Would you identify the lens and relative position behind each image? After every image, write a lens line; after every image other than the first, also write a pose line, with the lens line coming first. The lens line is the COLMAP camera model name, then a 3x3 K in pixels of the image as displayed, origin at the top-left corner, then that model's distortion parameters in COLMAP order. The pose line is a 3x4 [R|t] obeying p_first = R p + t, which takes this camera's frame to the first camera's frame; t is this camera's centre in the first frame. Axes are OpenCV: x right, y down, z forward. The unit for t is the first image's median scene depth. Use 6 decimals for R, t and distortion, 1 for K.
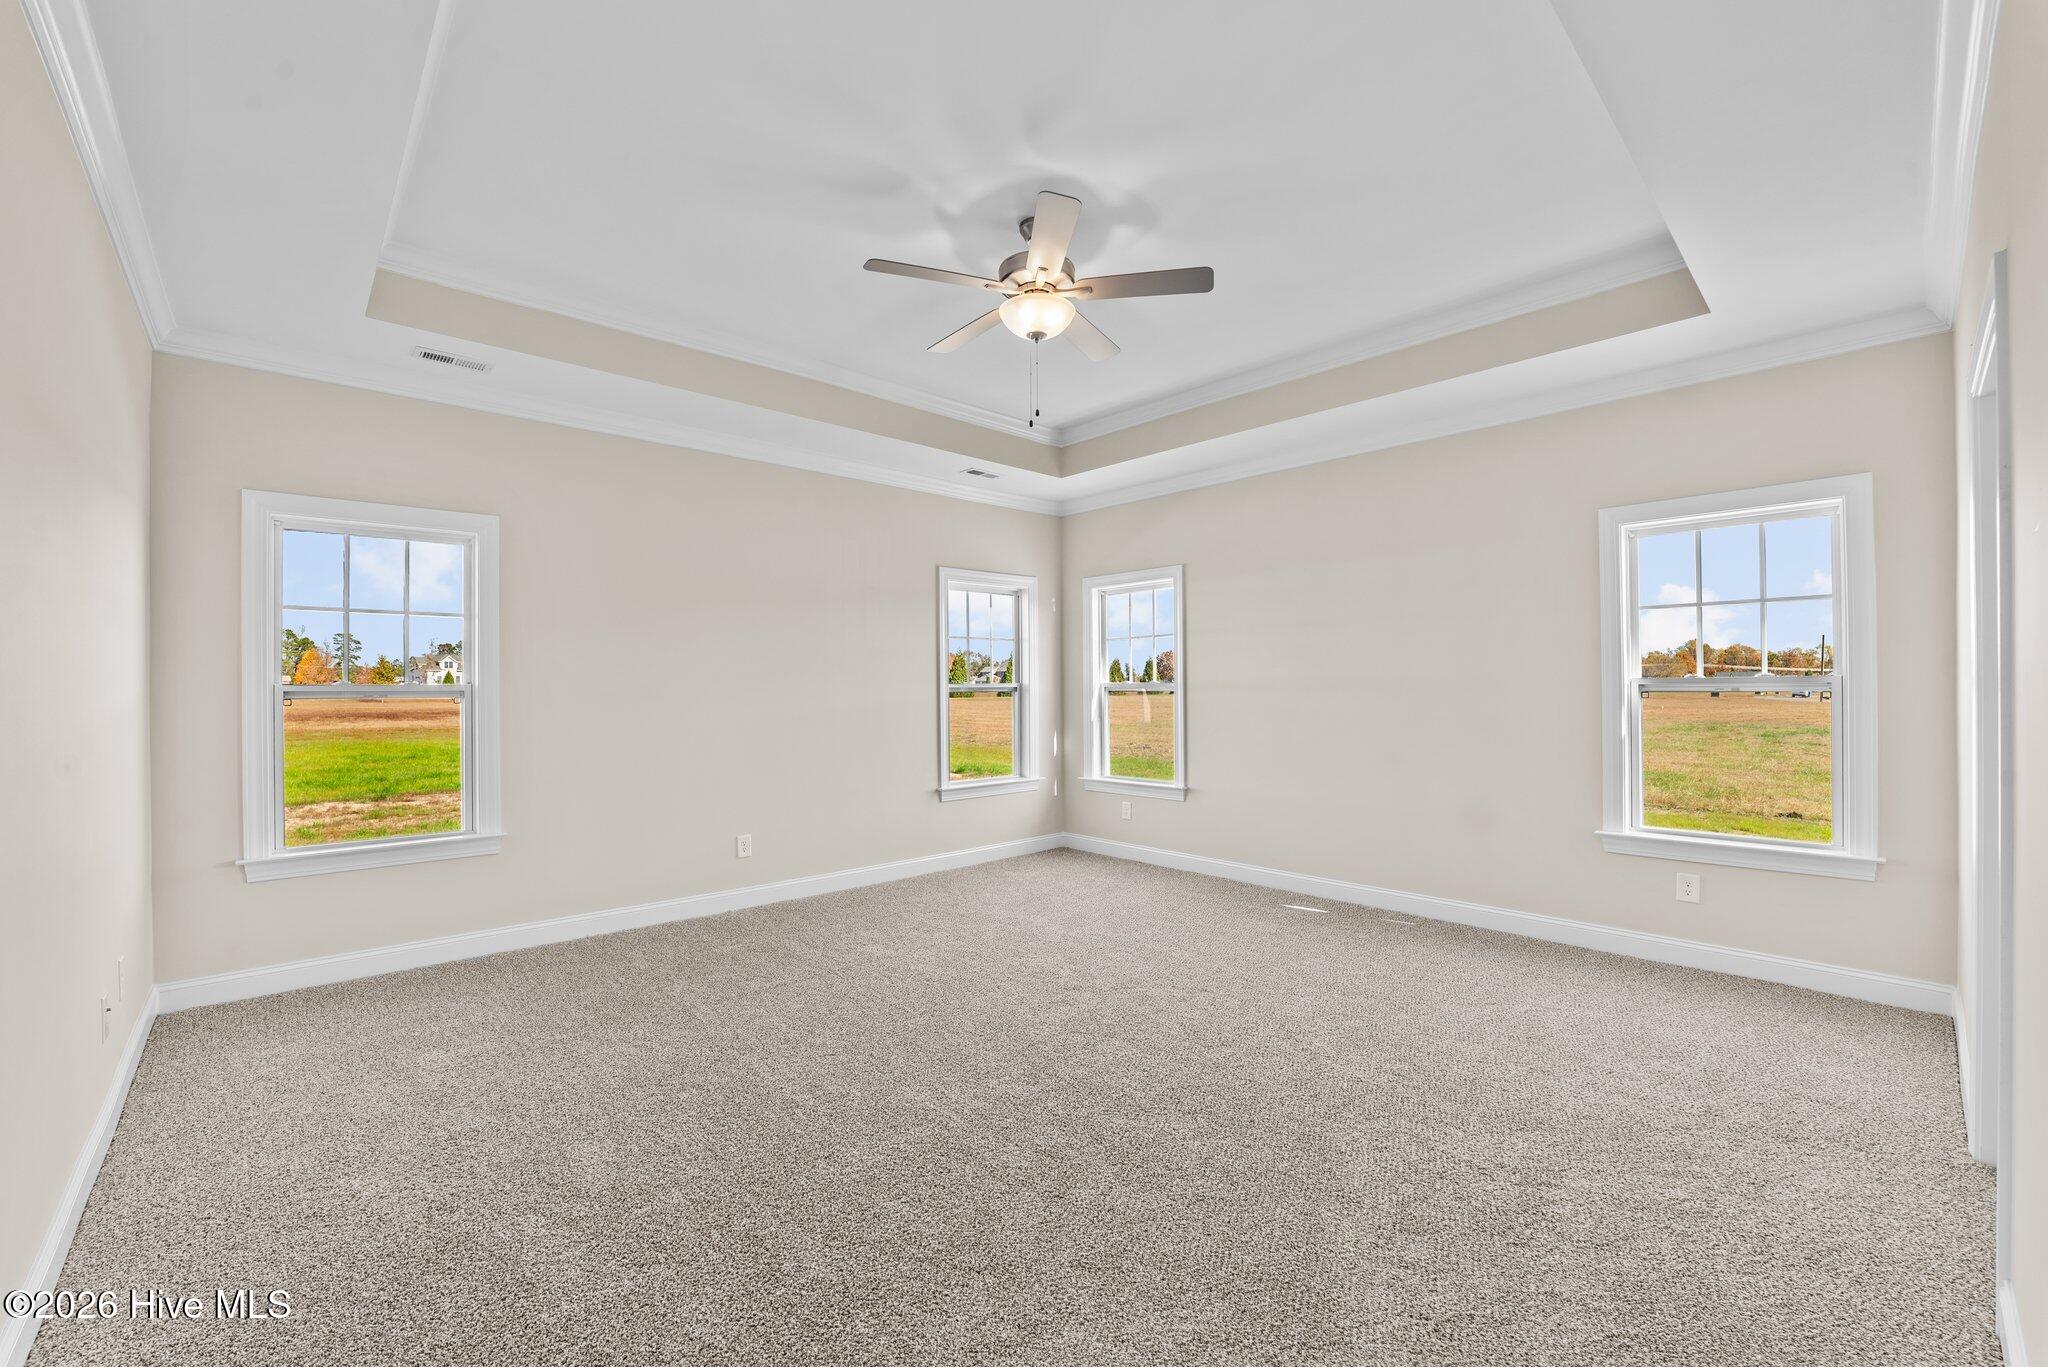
lens RADIAL K [[820.2, 0, 1015.7], [0, 820.2, 681.8], [0, 0, 1]] dist [-0.008966, 0.002704]
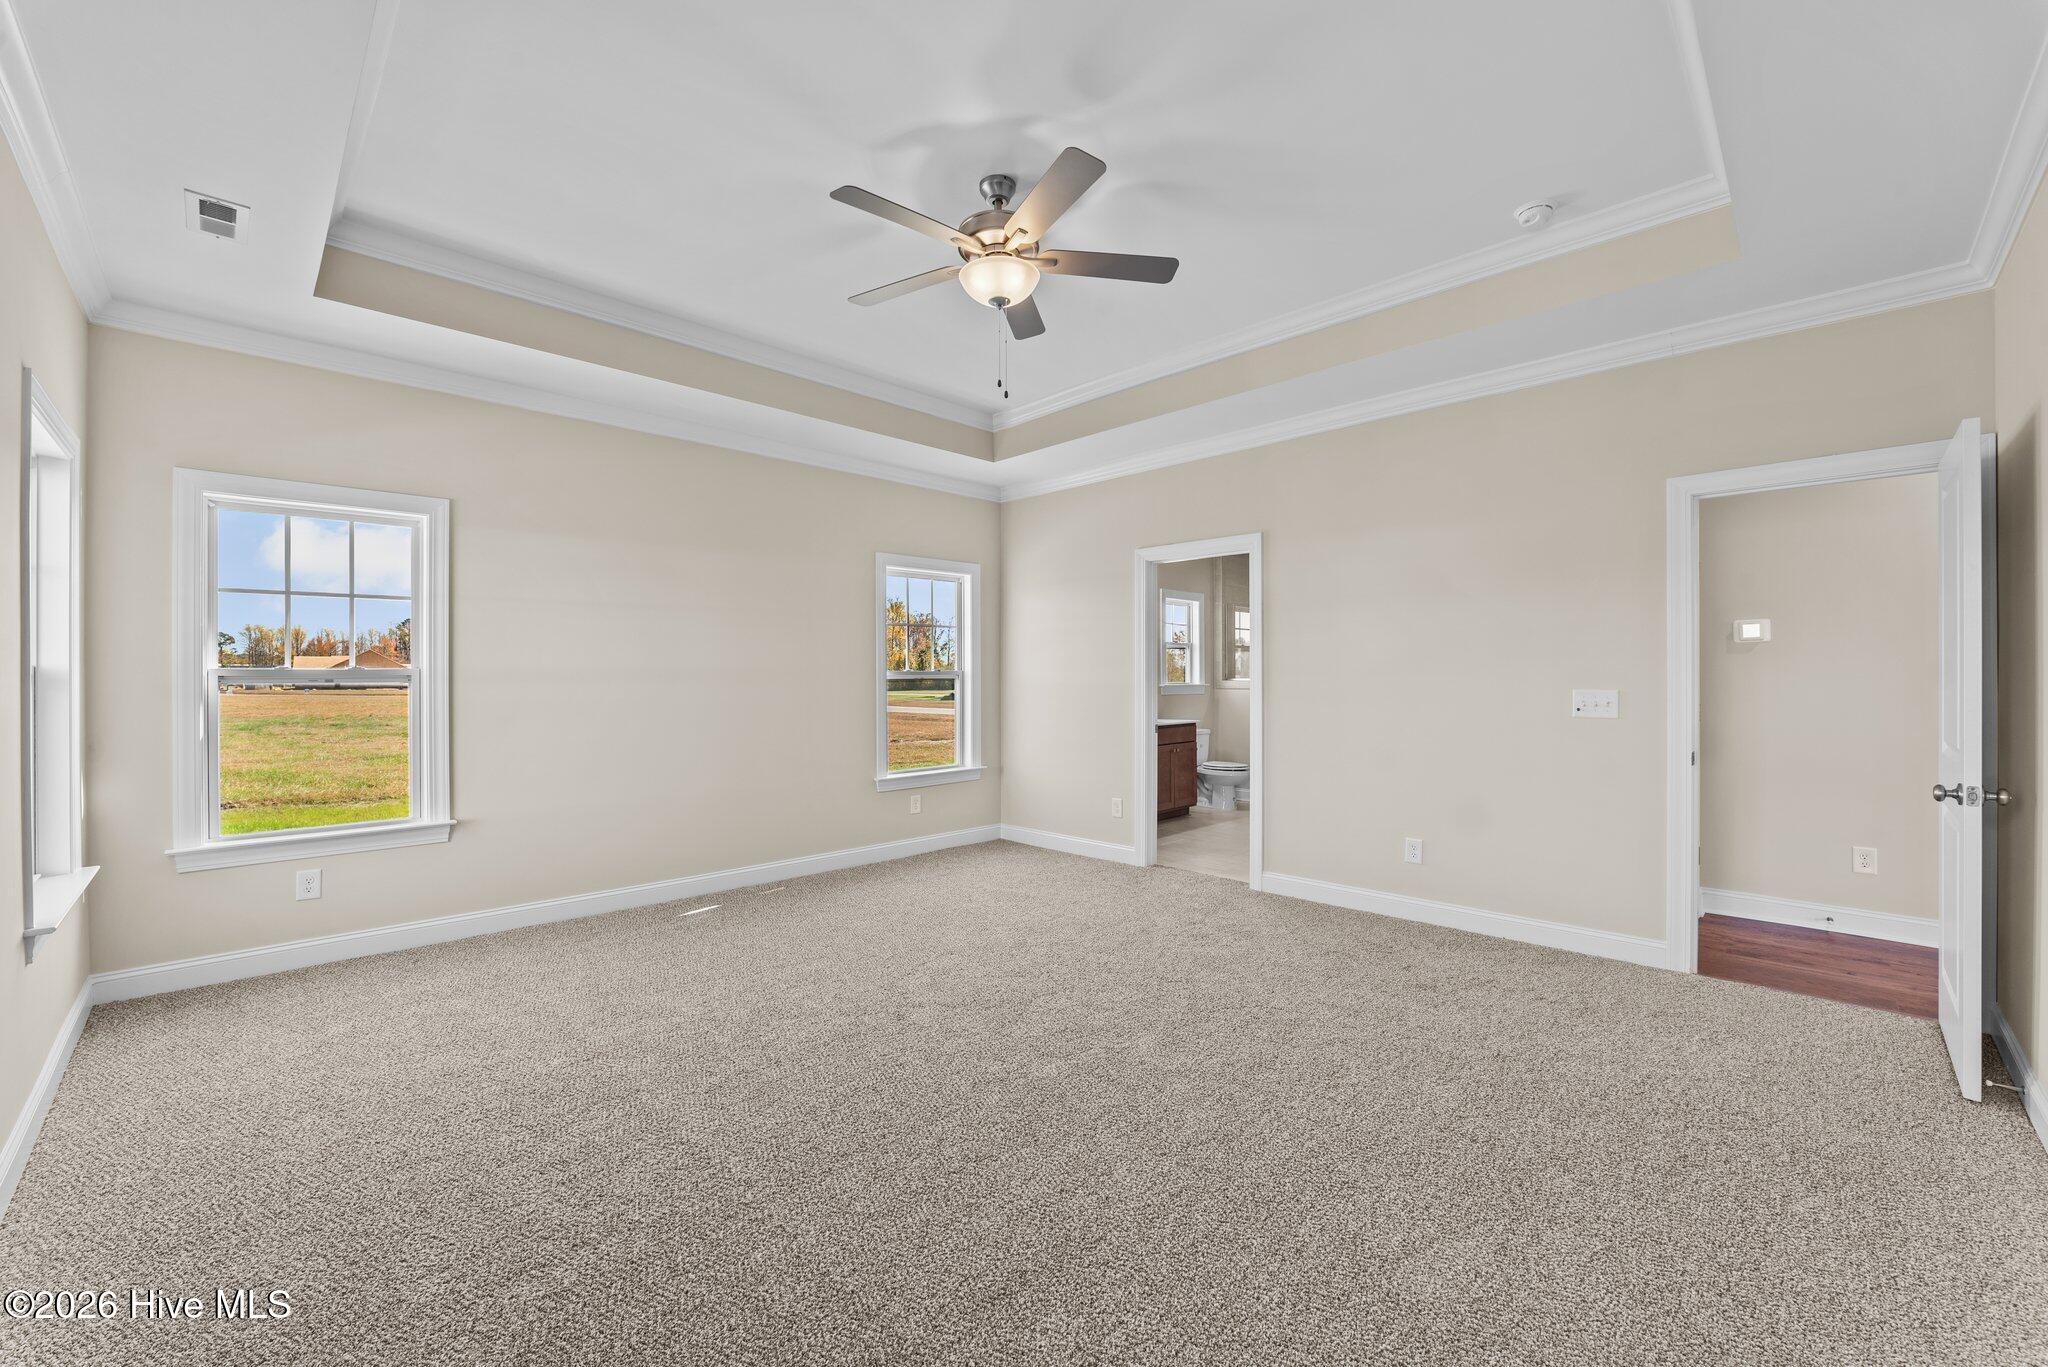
lens RADIAL K [[820.2, 0, 1016.6], [0, 820.2, 679.5], [0, 0, 1]] dist [-0.008966, 0.002704]
pose [[-0.010789, 0.000188, 0.999942, -0.444603], [-0.007340, 0.999973, -0.000267, 0.005001], [-0.999915, -0.007342, -0.010788, 0.478379]]
